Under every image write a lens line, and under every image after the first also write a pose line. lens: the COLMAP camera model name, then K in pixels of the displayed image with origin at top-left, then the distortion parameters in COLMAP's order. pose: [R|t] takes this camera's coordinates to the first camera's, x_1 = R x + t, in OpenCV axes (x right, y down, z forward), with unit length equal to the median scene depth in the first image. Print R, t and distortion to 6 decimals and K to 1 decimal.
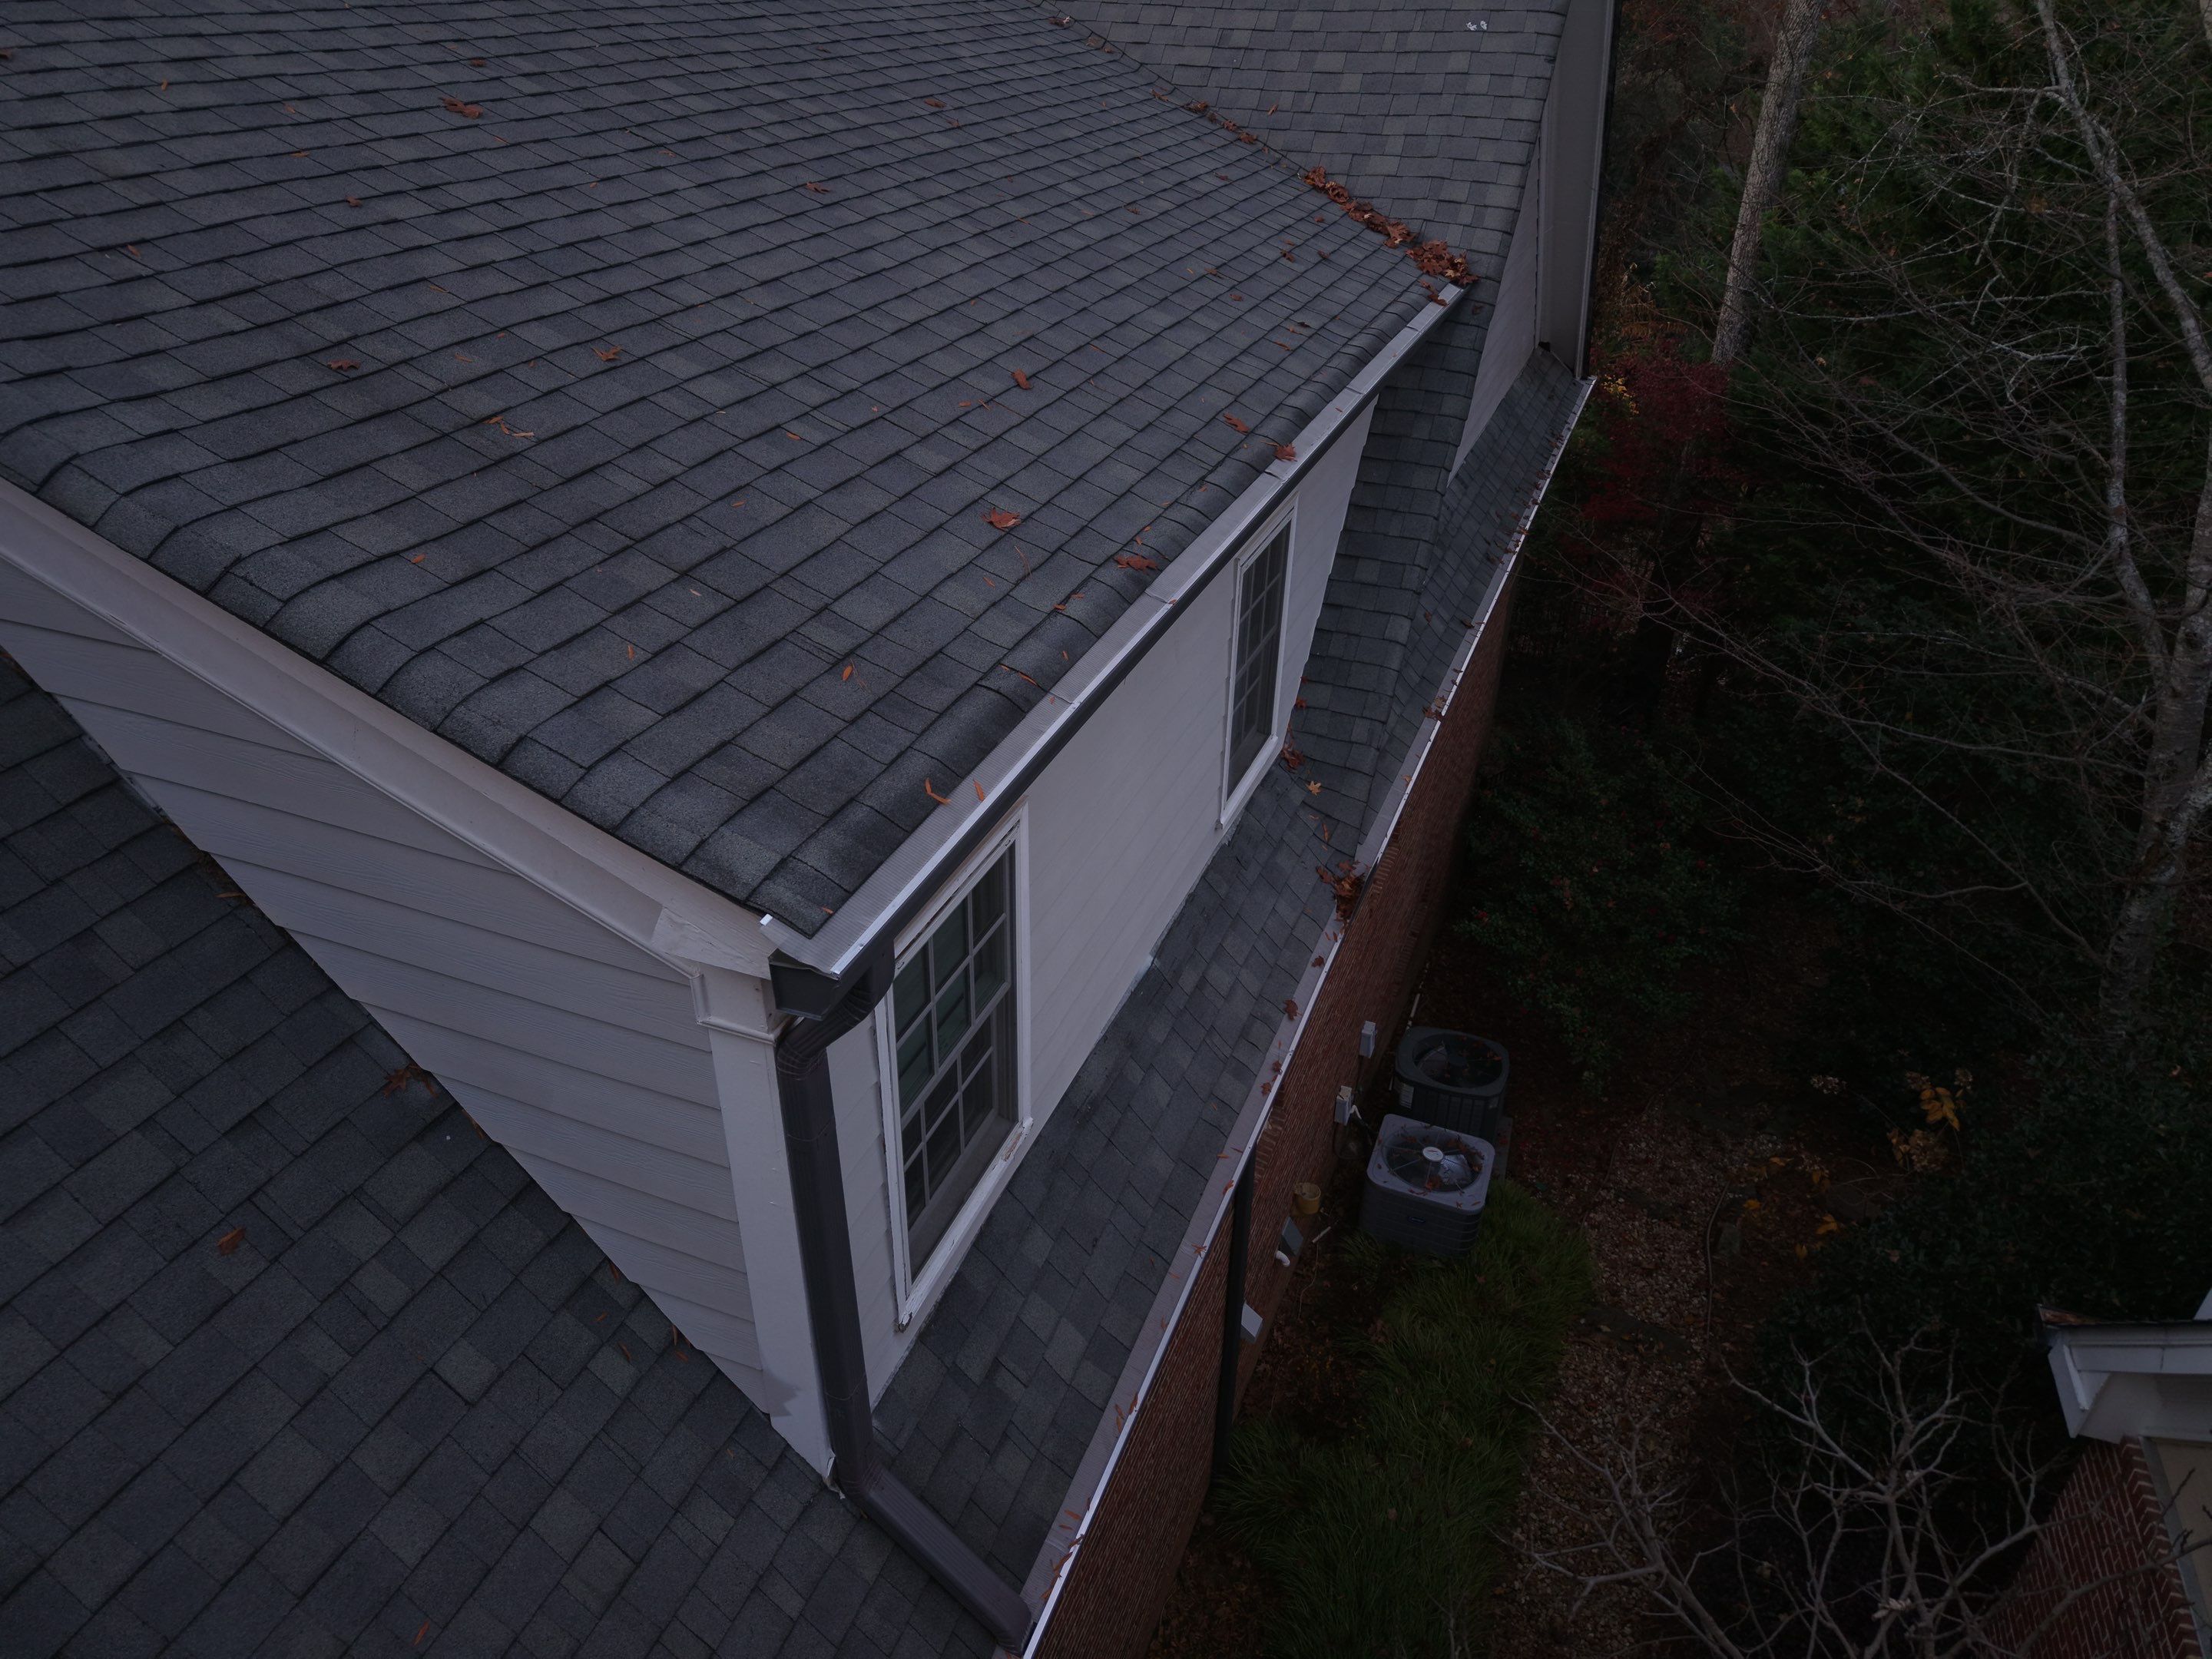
lens RADIAL K [[1487.4, 0, 1106.0], [0, 1487.4, 829.5], [0, 0, 1]] dist [0.008093, -0.001303]
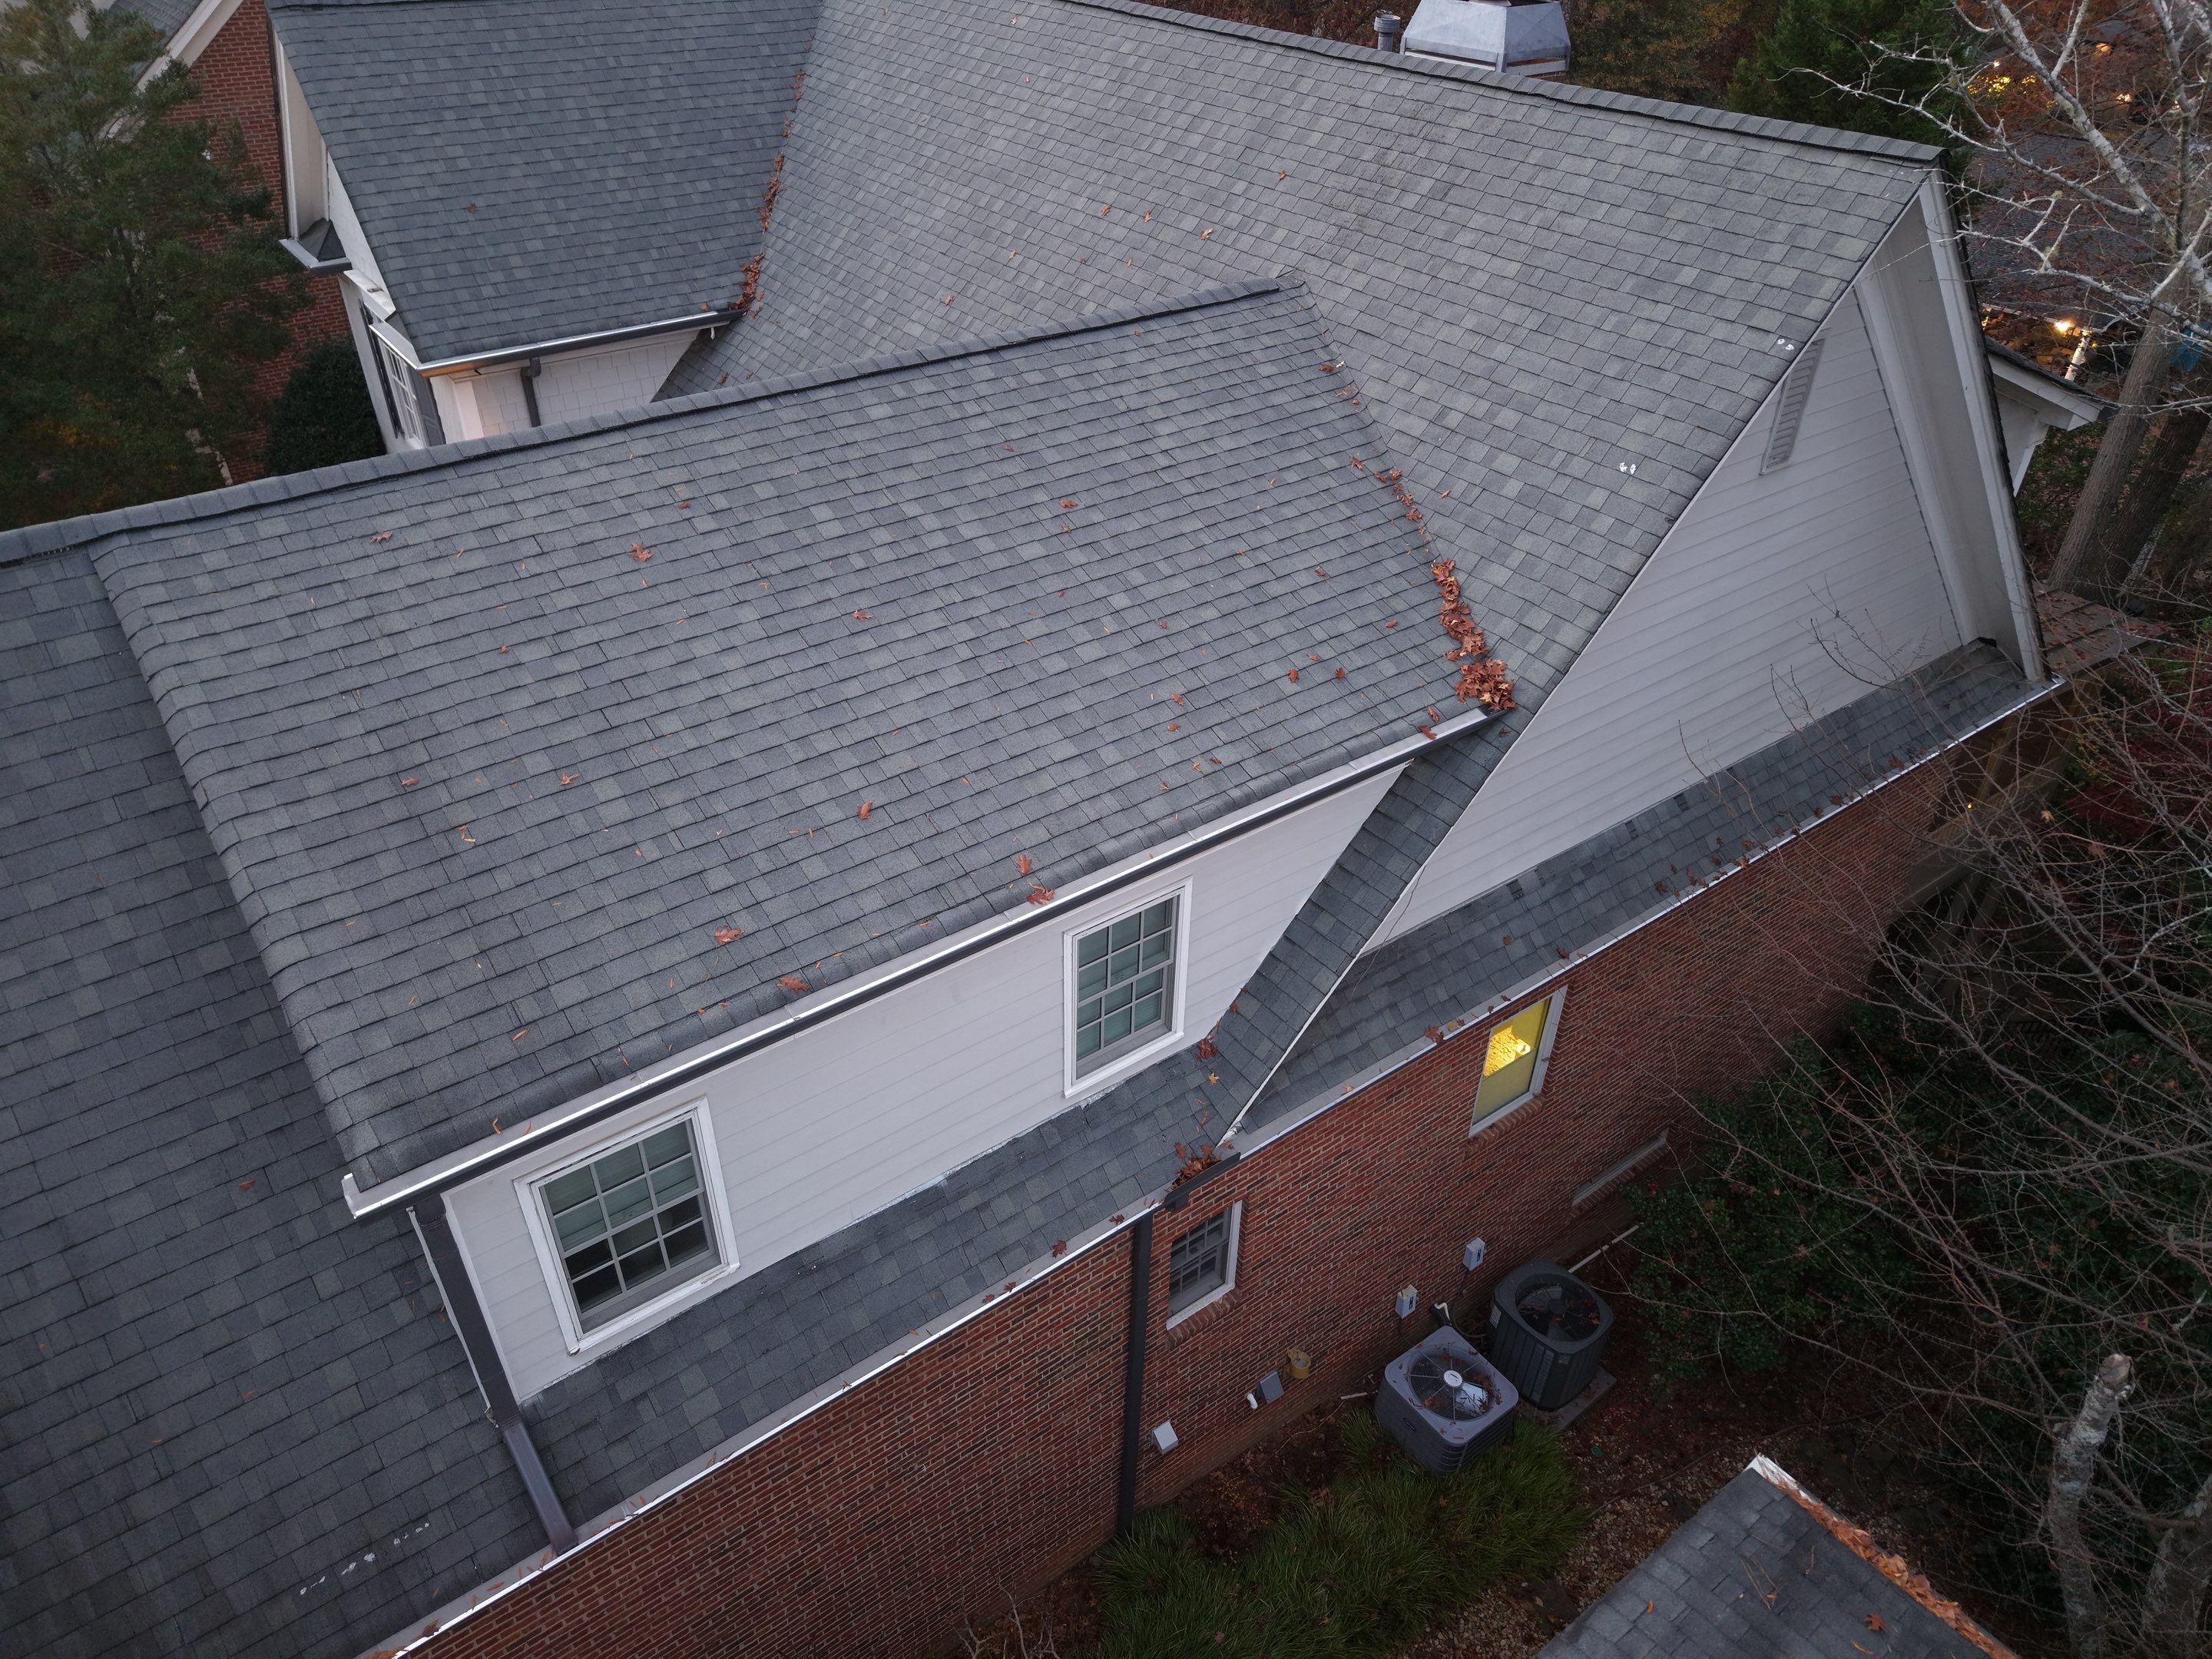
lens RADIAL K [[1495.5, 0, 1106.0], [0, 1495.5, 829.5], [0, 0, 1]] dist [0.001137, -0.002099]
pose [[0.847873, 0.307407, -0.431986, 0.514971], [-0.278566, 0.951528, 0.130371, -0.349136], [0.451124, 0.009799, 0.892408, -0.151711]]
